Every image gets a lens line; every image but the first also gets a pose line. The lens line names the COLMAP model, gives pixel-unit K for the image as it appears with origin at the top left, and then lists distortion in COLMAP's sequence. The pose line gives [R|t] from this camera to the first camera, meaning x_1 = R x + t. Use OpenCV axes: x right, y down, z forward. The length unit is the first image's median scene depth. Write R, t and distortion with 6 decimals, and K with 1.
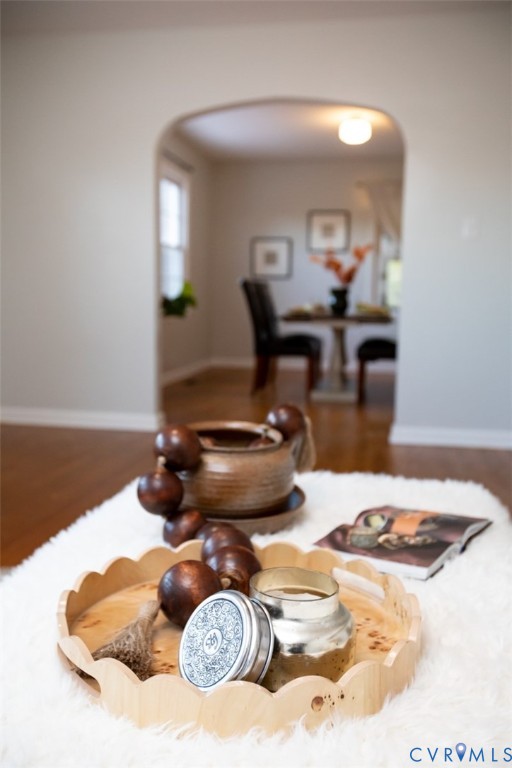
lens RADIAL K [[753.7, 0, 256.0], [0, 753.7, 384.0], [0, 0, 1]] dist [-0.004462, 0.000224]
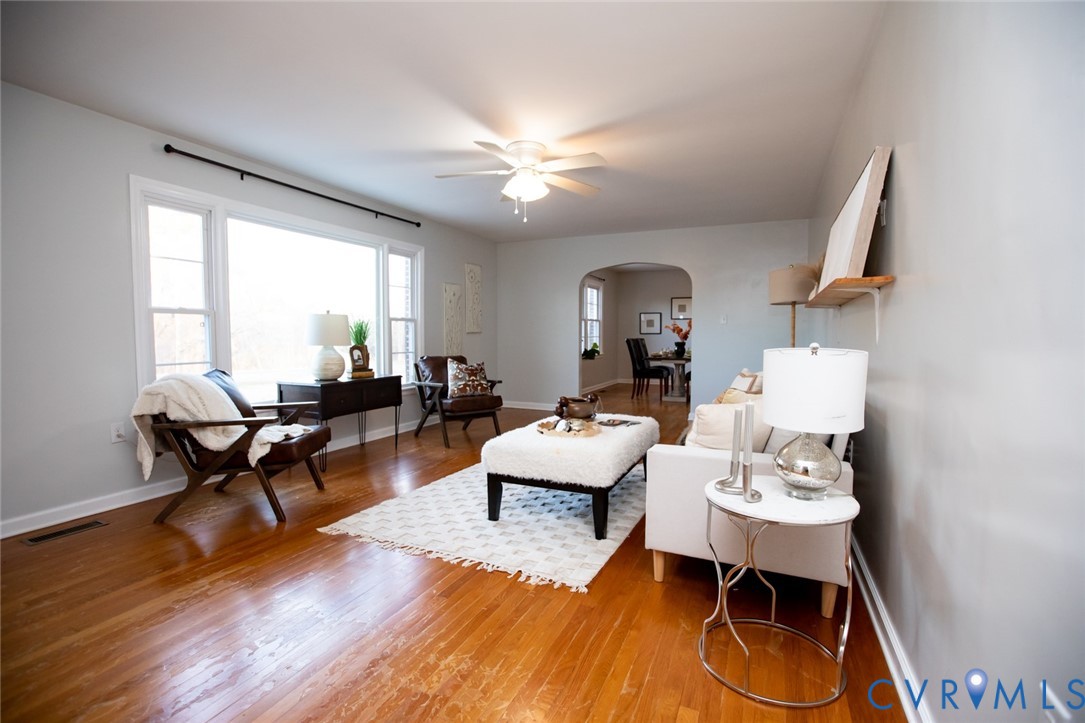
lens RADIAL K [[497.4, 0, 542.5], [0, 497.4, 361.5], [0, 0, 1]] dist [-0.050835, 0.019635]
pose [[0.971551, 0.001136, -0.236829, 0.069666], [-0.016439, 0.997900, -0.062652, 0.004715], [0.236260, 0.064763, 0.969529, -0.281364]]
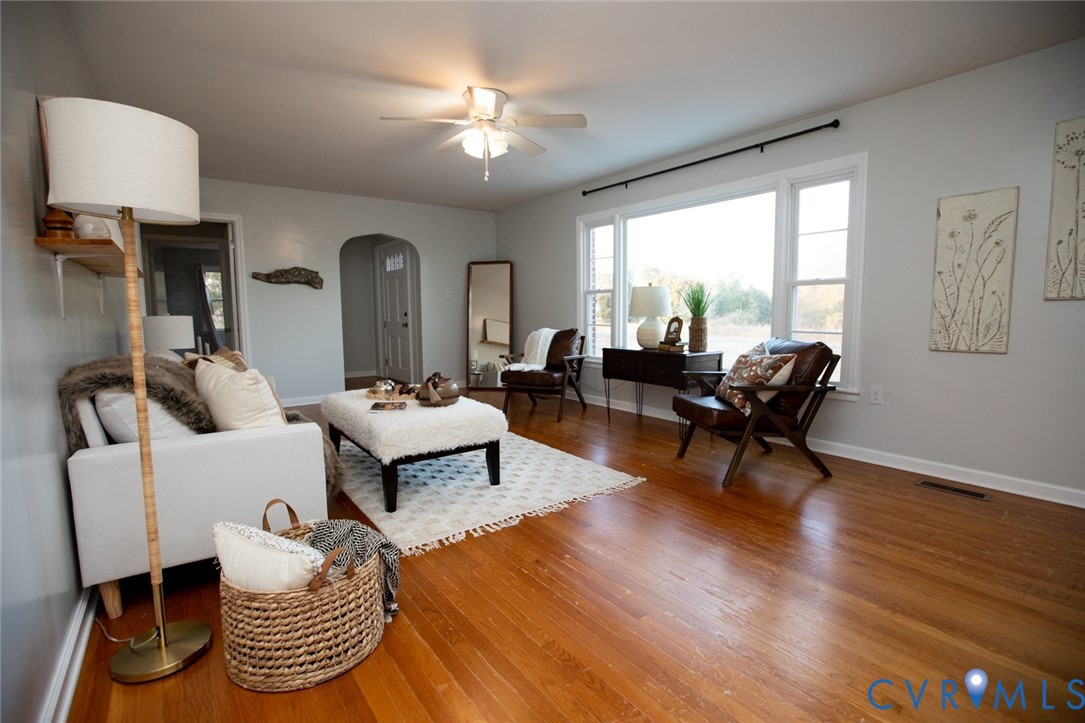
lens RADIAL K [[497.4, 0, 542.5], [0, 497.4, 361.5], [0, 0, 1]] dist [-0.050835, 0.019635]
pose [[-0.673962, 0.078674, -0.734565, 0.246384], [-0.081024, 0.980444, 0.179348, -0.096862], [0.734310, 0.180391, -0.654407, 0.576532]]
